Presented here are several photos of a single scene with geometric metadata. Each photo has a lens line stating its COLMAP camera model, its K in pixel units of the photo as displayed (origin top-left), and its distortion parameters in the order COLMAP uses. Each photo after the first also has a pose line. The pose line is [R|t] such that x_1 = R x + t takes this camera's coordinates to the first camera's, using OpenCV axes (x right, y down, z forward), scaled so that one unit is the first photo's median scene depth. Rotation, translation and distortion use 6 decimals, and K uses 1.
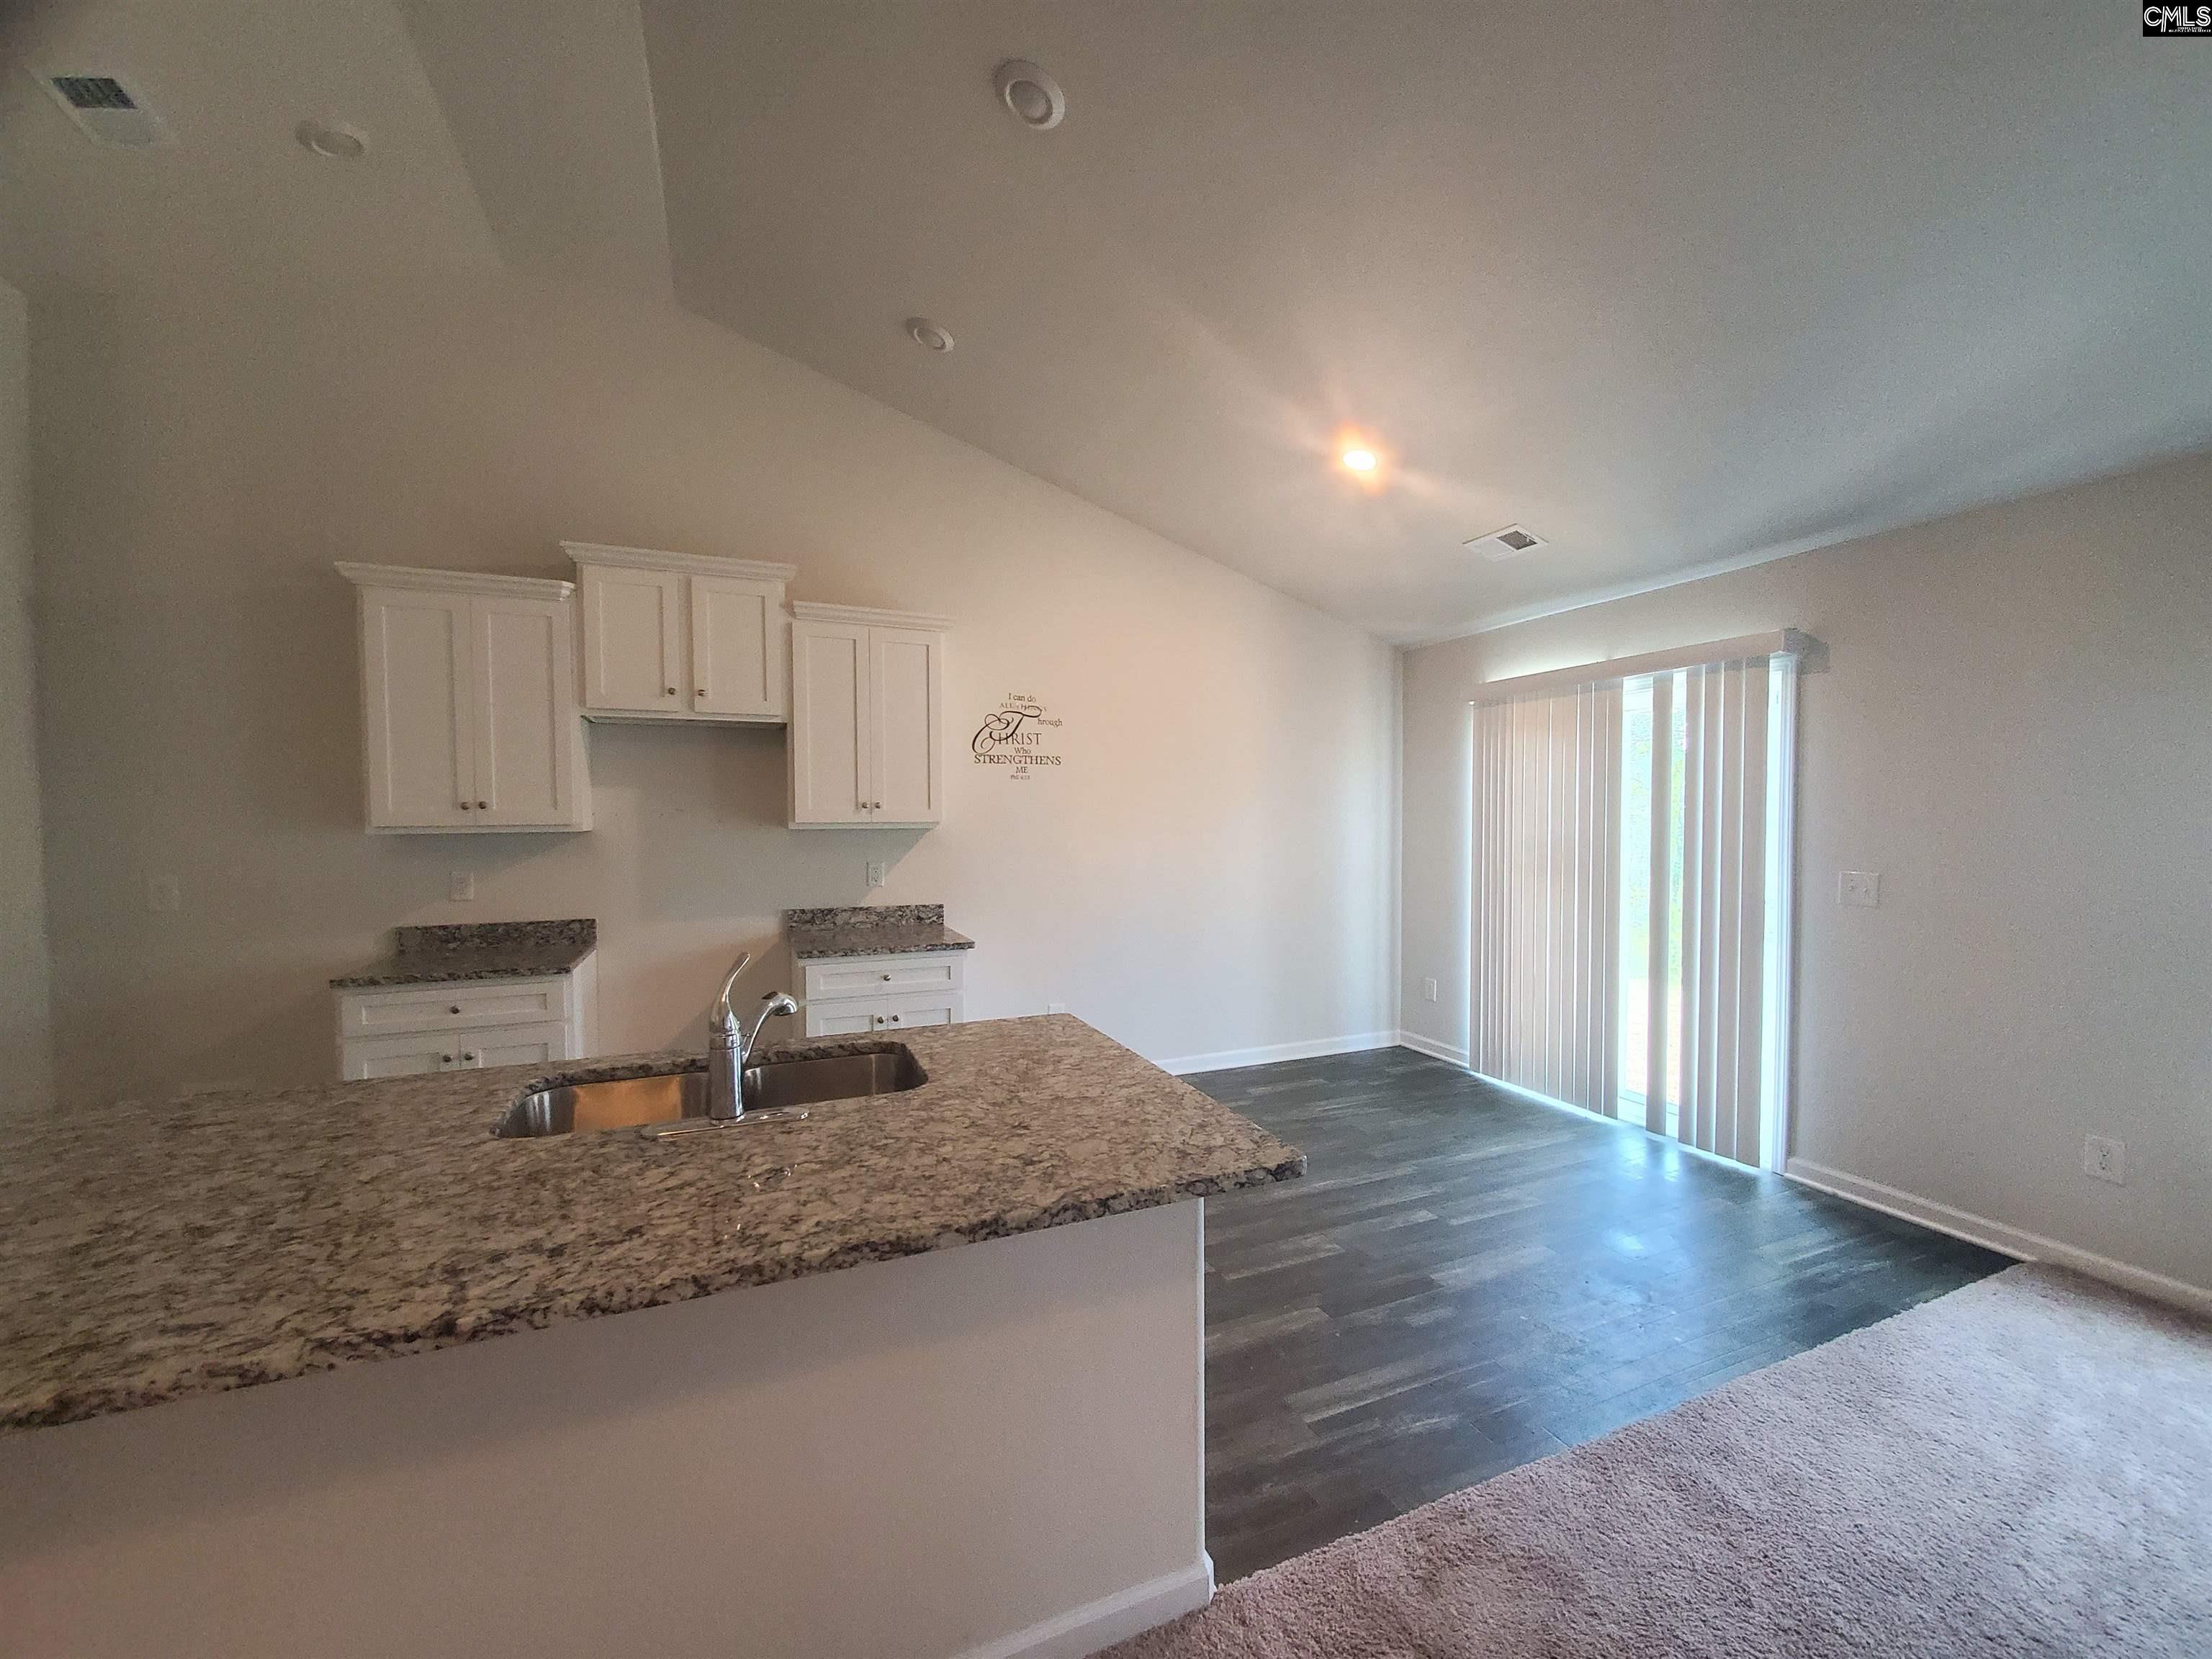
lens RADIAL K [[879.3, 0, 1115.0], [0, 879.3, 846.0], [0, 0, 1]] dist [-0.002209, -0.000369]
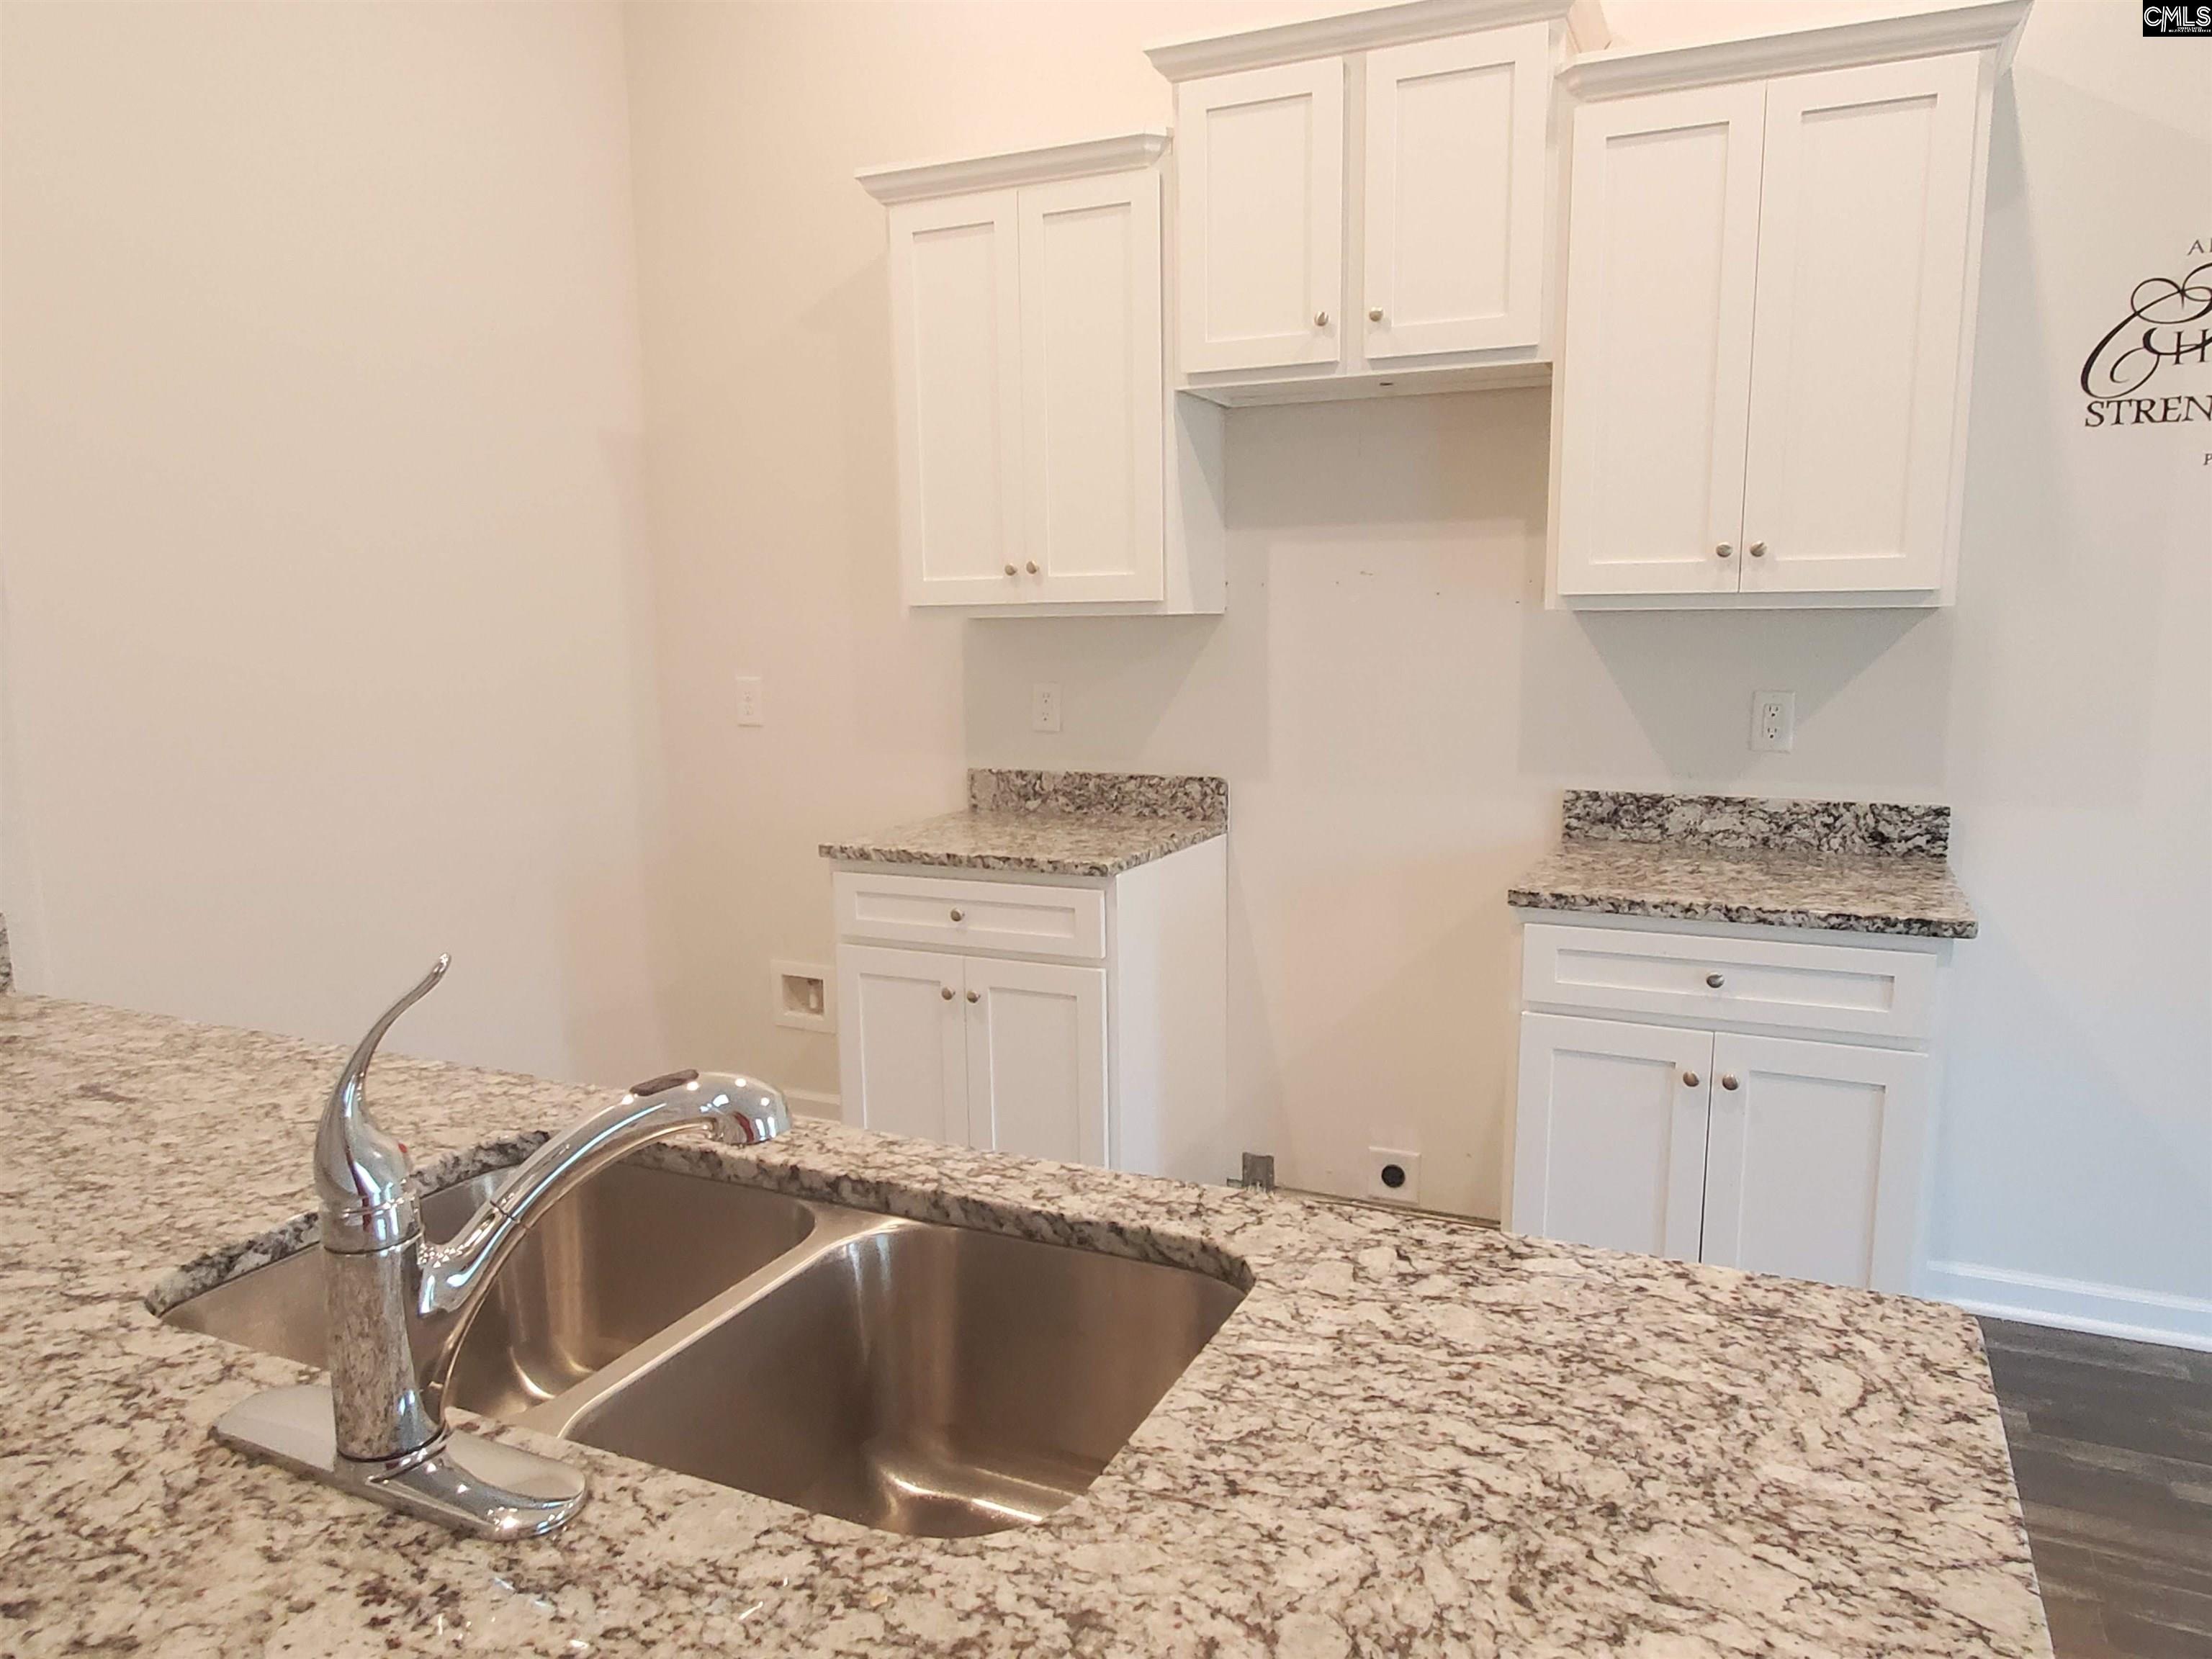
lens RADIAL K [[1487.2, 0, 1135.5], [0, 1487.2, 846.5], [0, 0, 1]] dist [-0.000266, 0.001012]
pose [[0.673709, 0.110517, -0.730686, 0.048557], [-0.019042, 0.991022, 0.132335, 0.003557], [0.738751, -0.075242, 0.669765, 0.325405]]
